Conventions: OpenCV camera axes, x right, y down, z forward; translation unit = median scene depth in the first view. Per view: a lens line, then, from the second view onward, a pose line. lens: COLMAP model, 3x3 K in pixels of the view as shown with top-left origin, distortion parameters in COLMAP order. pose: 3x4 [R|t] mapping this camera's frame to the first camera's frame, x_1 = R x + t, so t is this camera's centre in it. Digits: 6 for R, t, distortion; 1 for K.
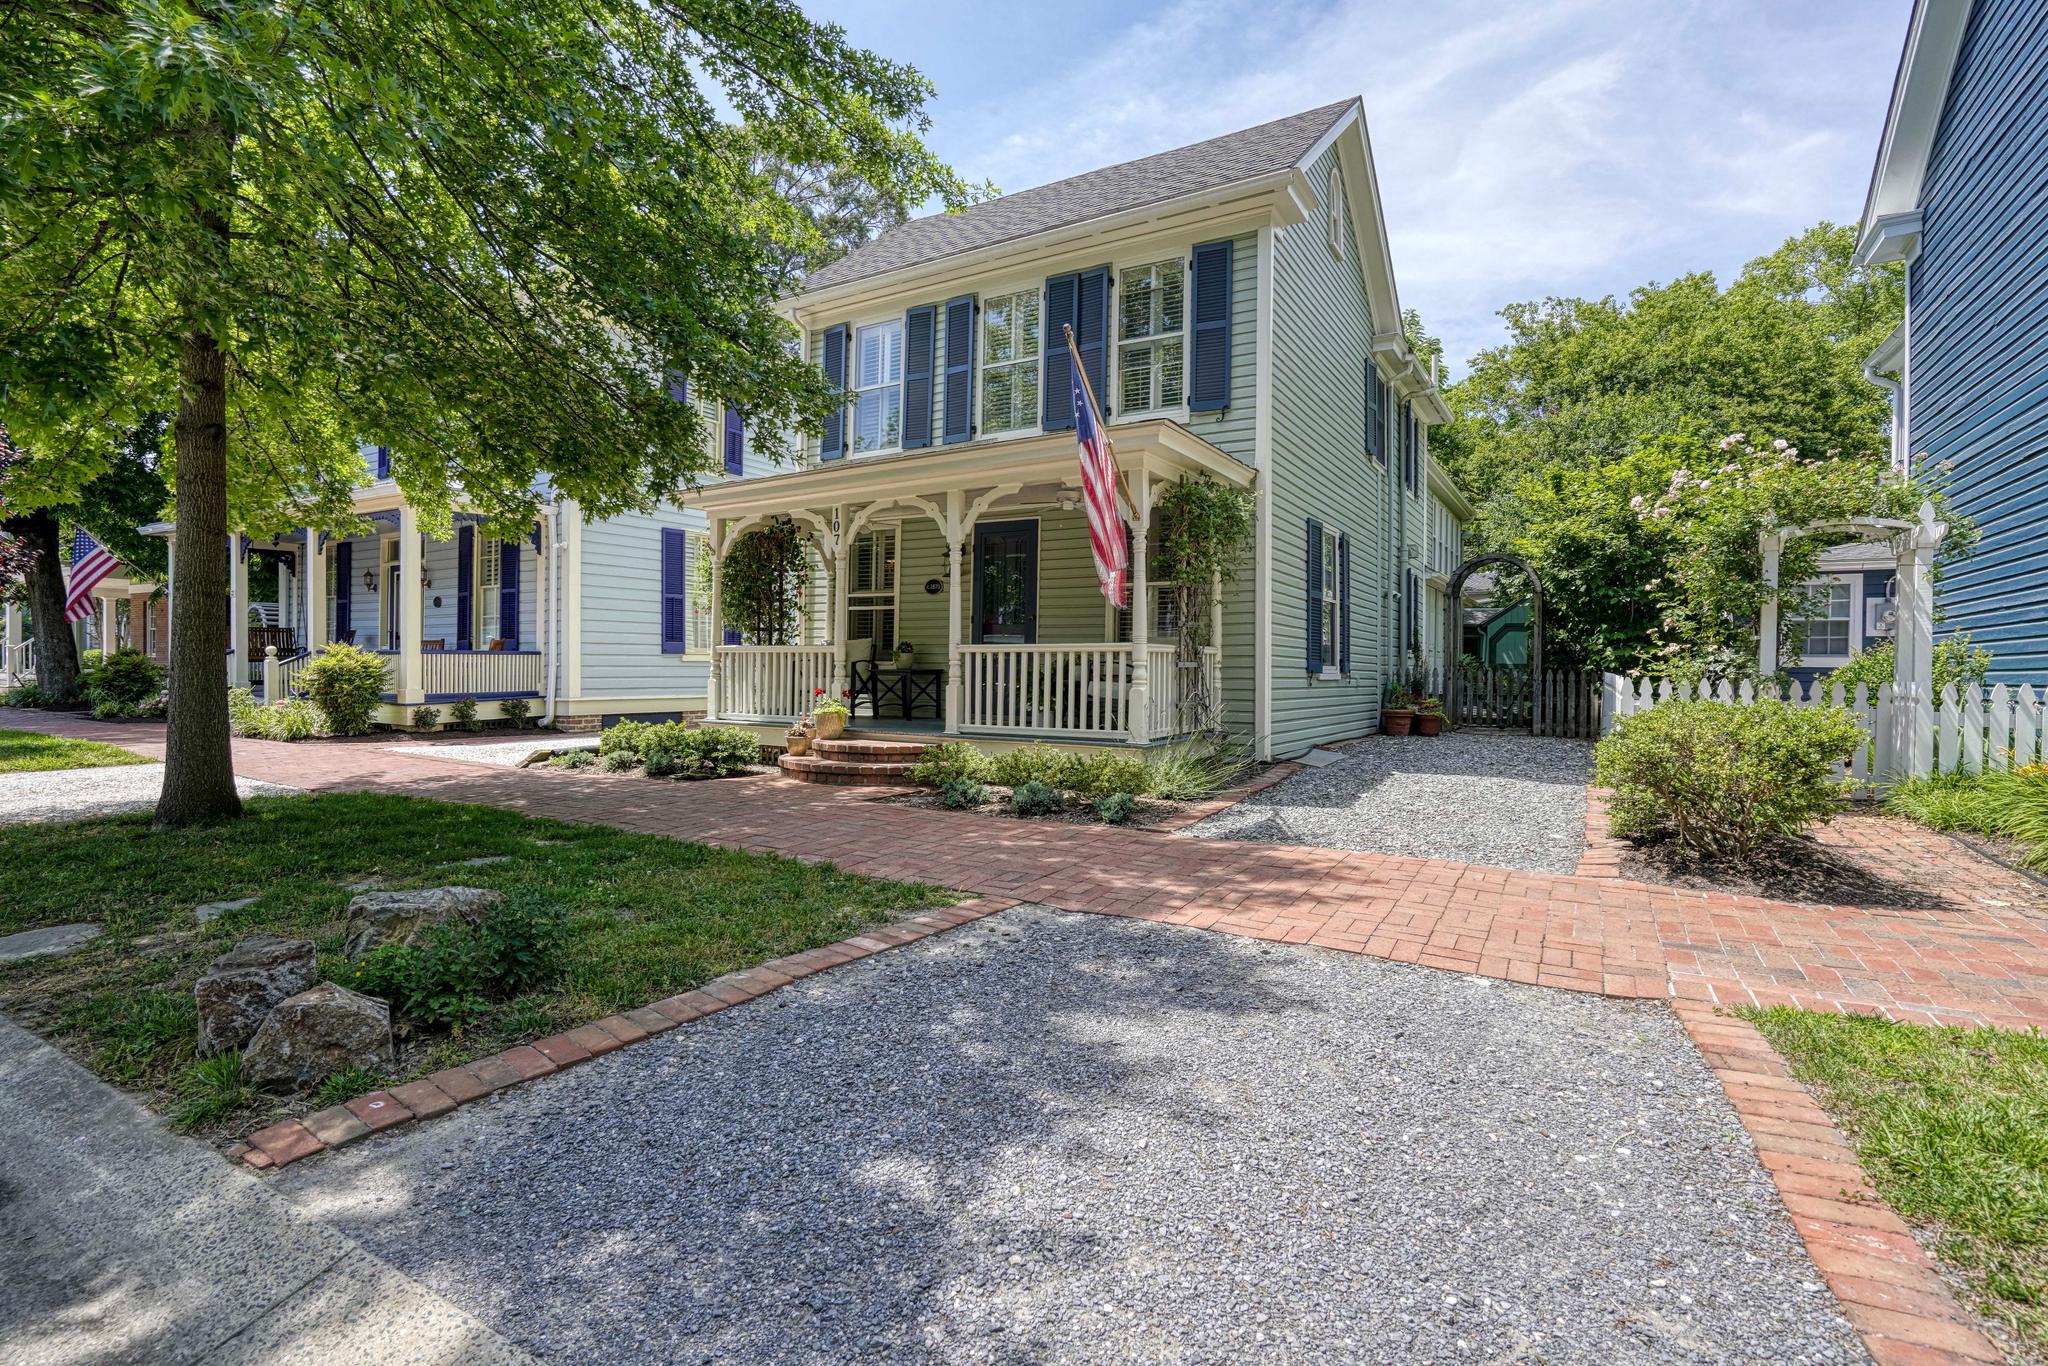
lens RADIAL K [[971.2, 0, 964.8], [0, 971.2, 678.2], [0, 0, 1]] dist [-0.087427, 0.000322]
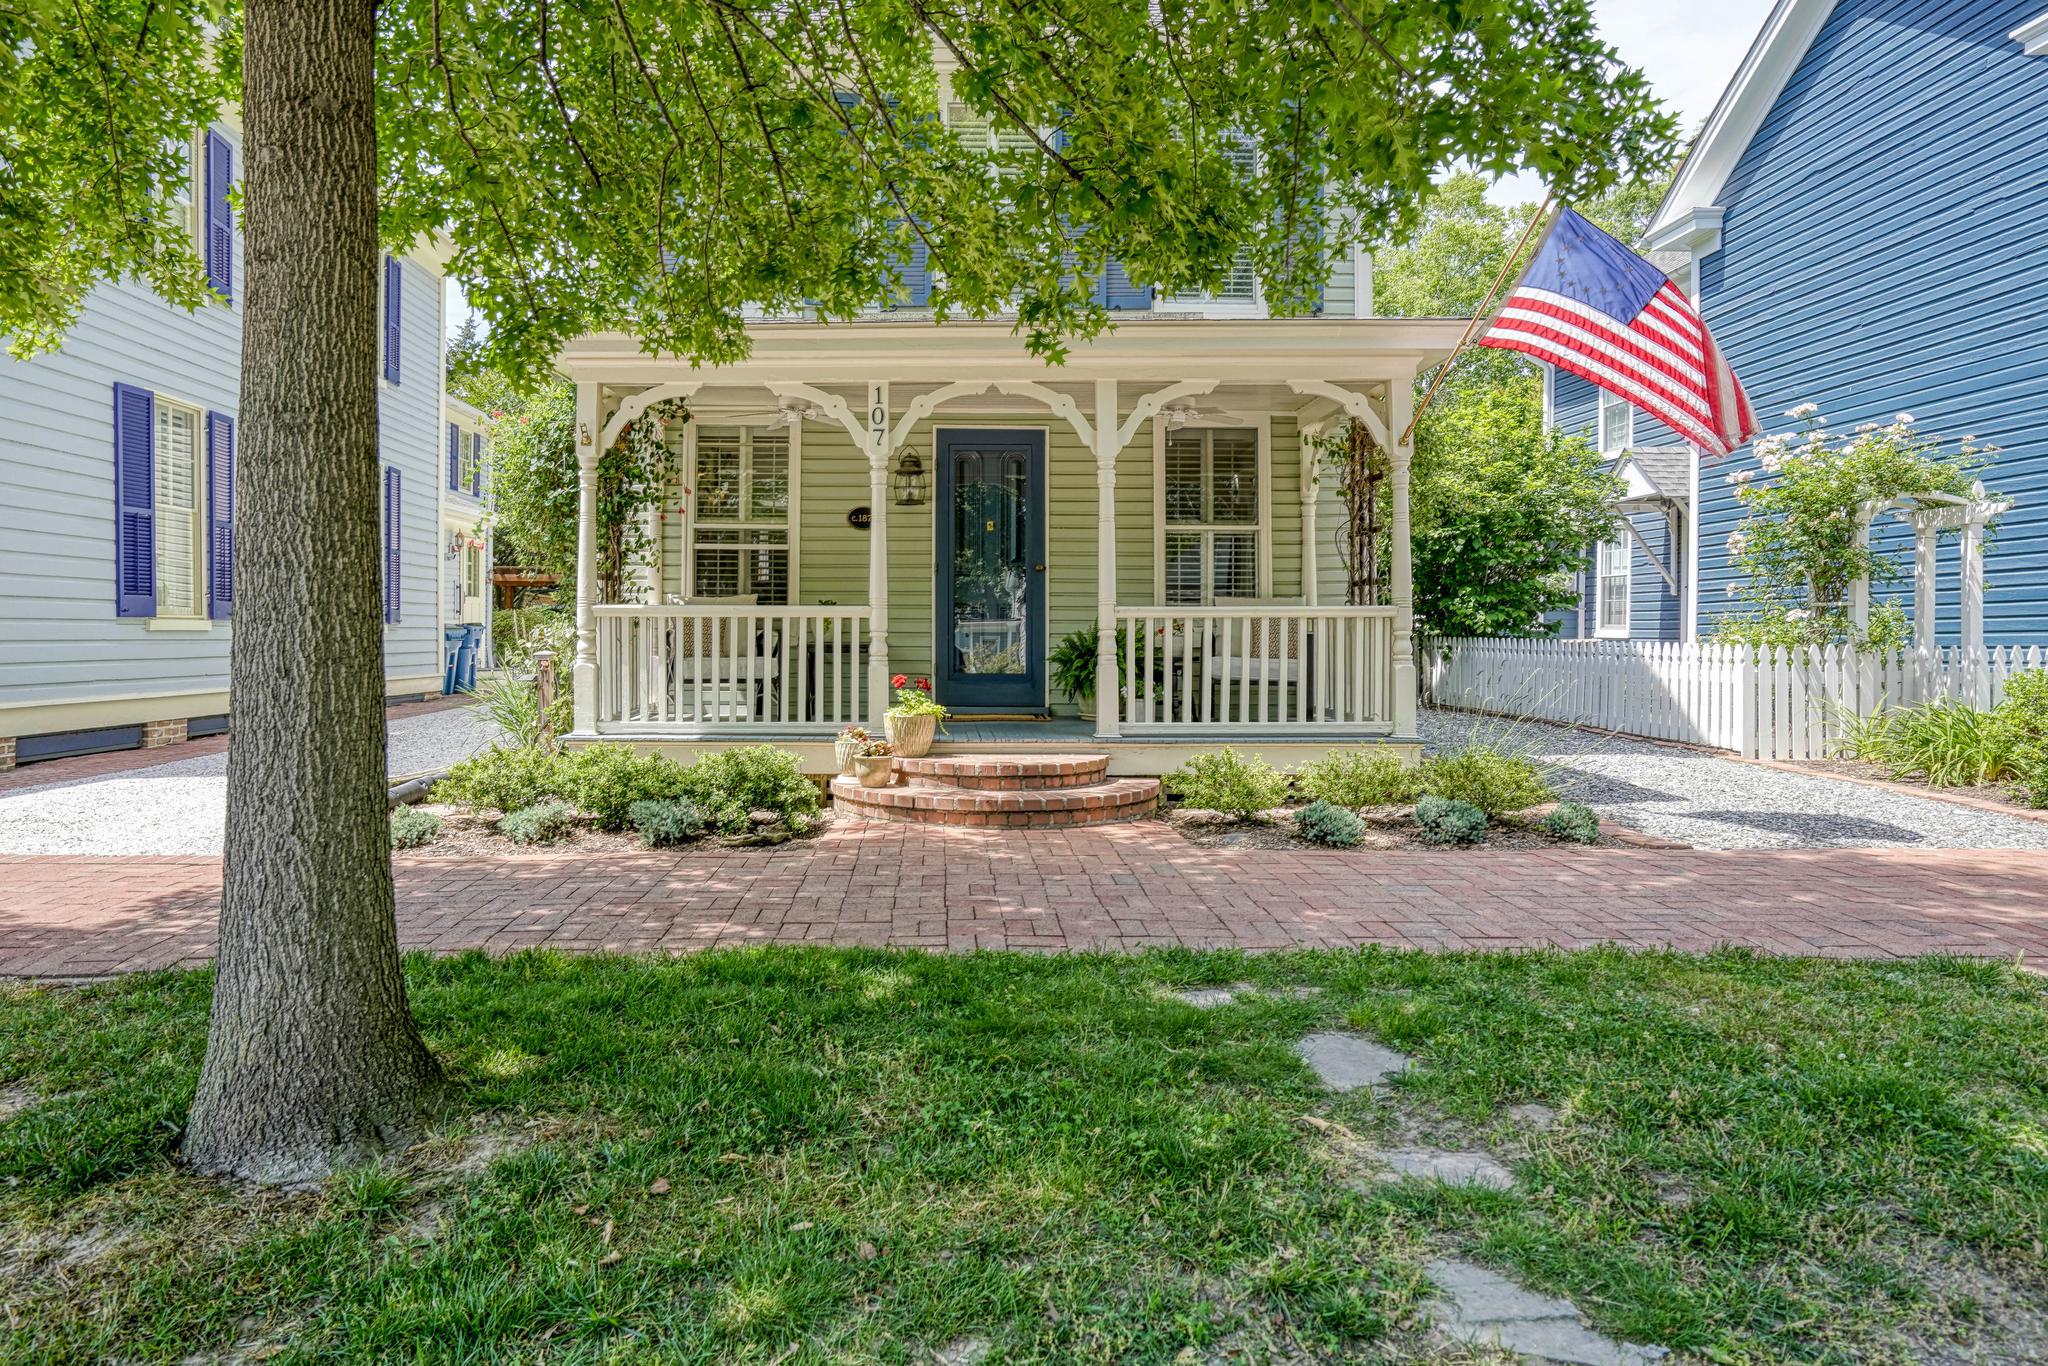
lens RADIAL K [[1234.1, 0, 901.9], [0, 1234.1, 643.0], [0, 0, 1]] dist [-0.028652, -0.000678]
pose [[0.833081, -0.010630, 0.553049, -0.436844], [0.012183, 0.999925, 0.000868, -0.008402], [-0.553017, 0.006015, 0.833149, 0.256001]]
